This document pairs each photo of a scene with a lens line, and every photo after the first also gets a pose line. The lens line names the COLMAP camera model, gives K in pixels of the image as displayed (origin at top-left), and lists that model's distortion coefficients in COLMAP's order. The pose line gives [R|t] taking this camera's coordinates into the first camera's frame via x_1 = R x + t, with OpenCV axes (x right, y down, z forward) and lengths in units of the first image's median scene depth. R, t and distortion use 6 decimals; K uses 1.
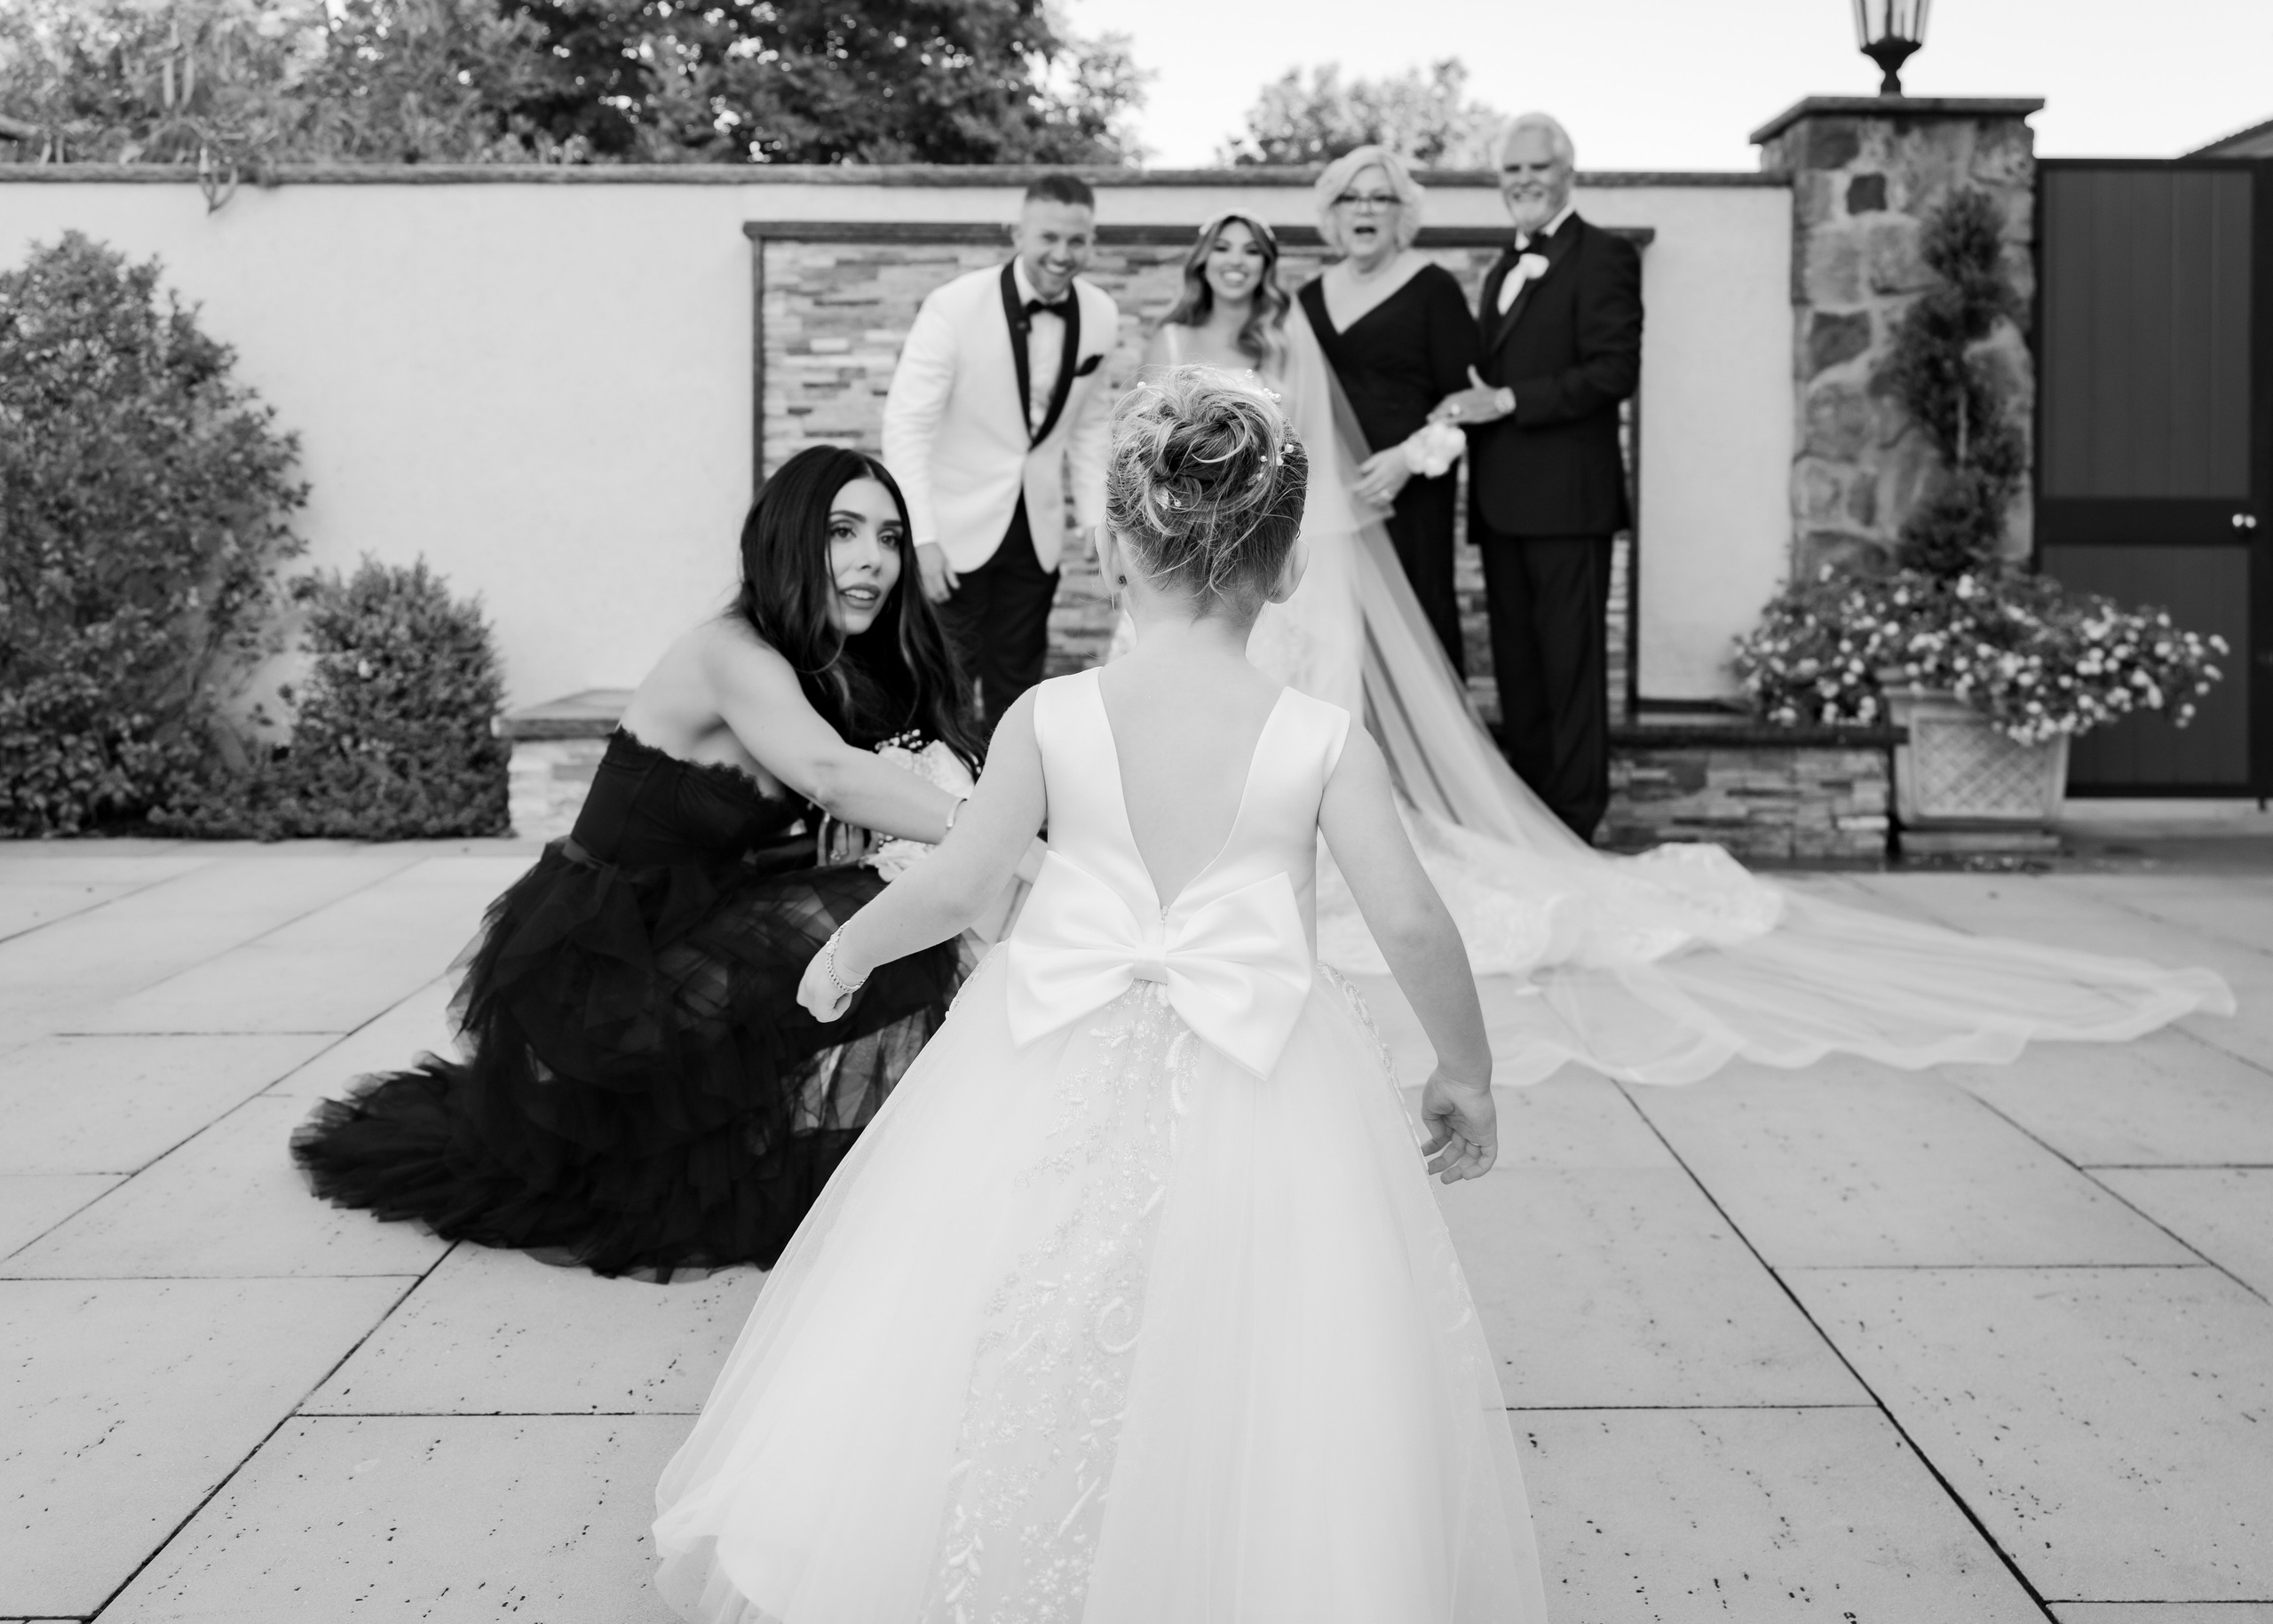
lens RADIAL K [[2055.3, 0, 1147.9], [0, 2055.3, 812.0], [0, 0, 1]] dist [0.002906, 0.007178]
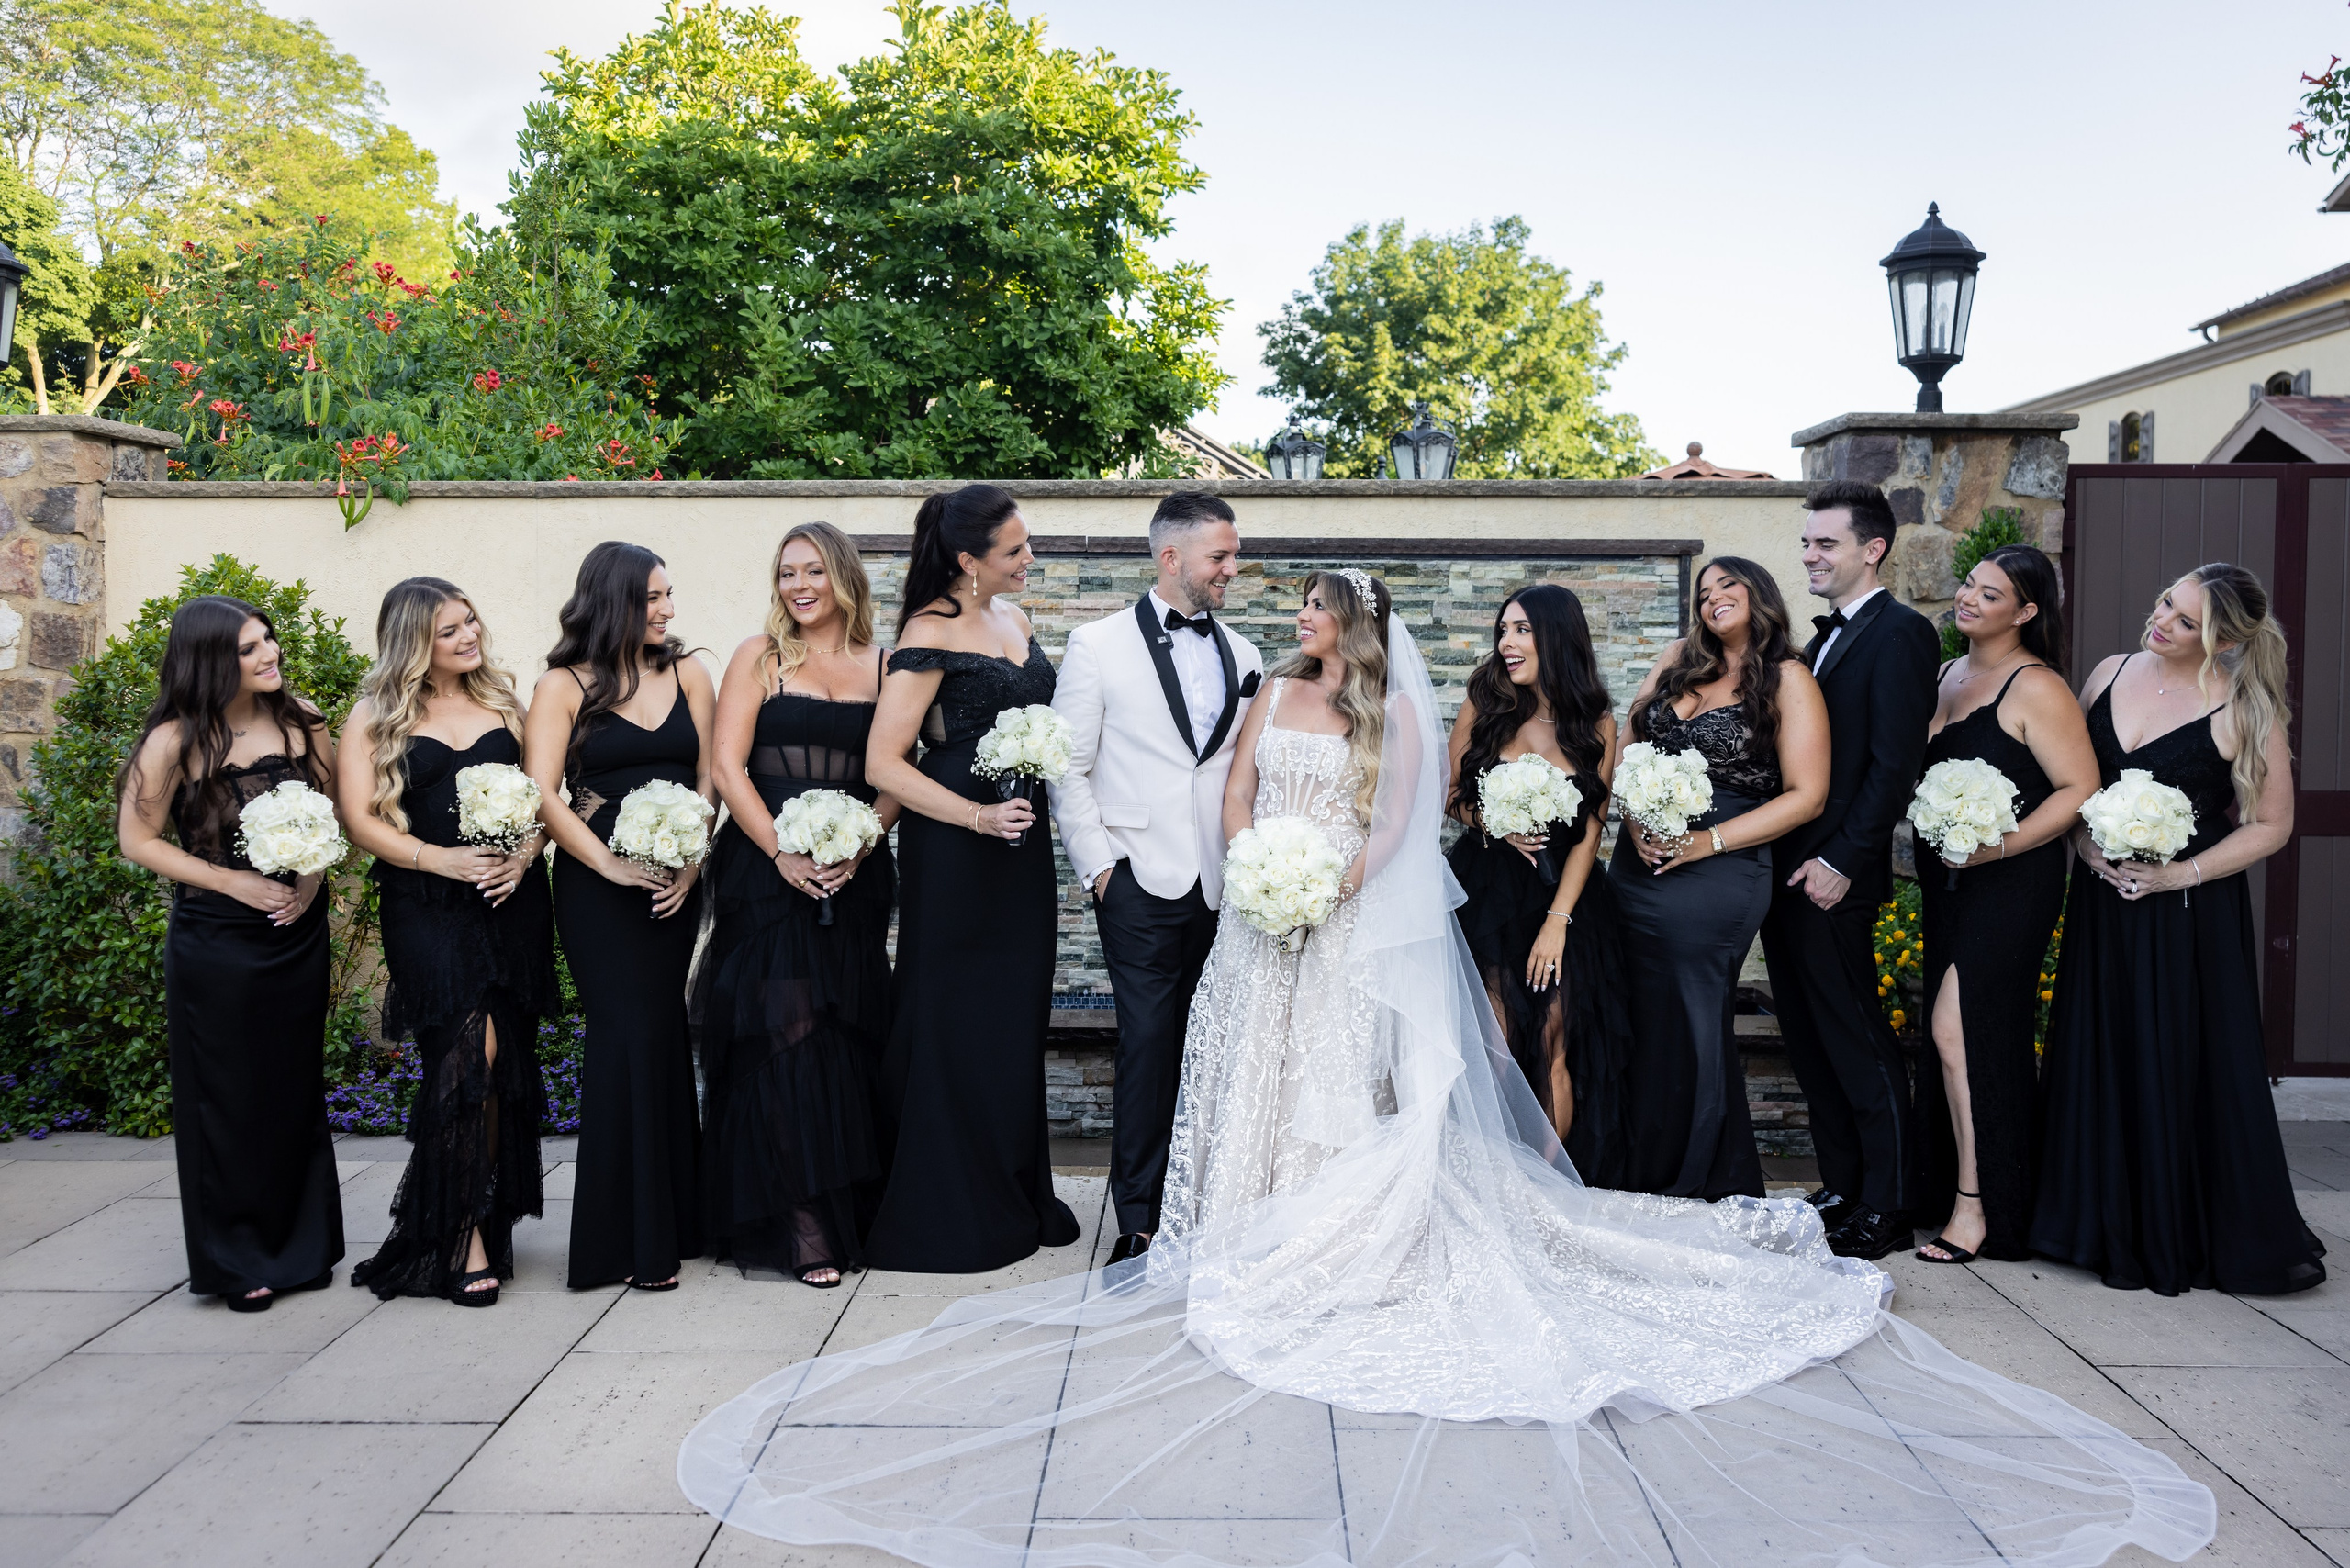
lens RADIAL K [[2002.8, 0, 1162.4], [0, 2002.8, 784.0], [0, 0, 1]] dist [0.006848, -0.000921]
pose [[0.999634, 0.000276, -0.027060, -0.002267], [0.000728, 0.999312, 0.037077, -0.193453], [0.027052, -0.037084, 0.998946, -0.038701]]
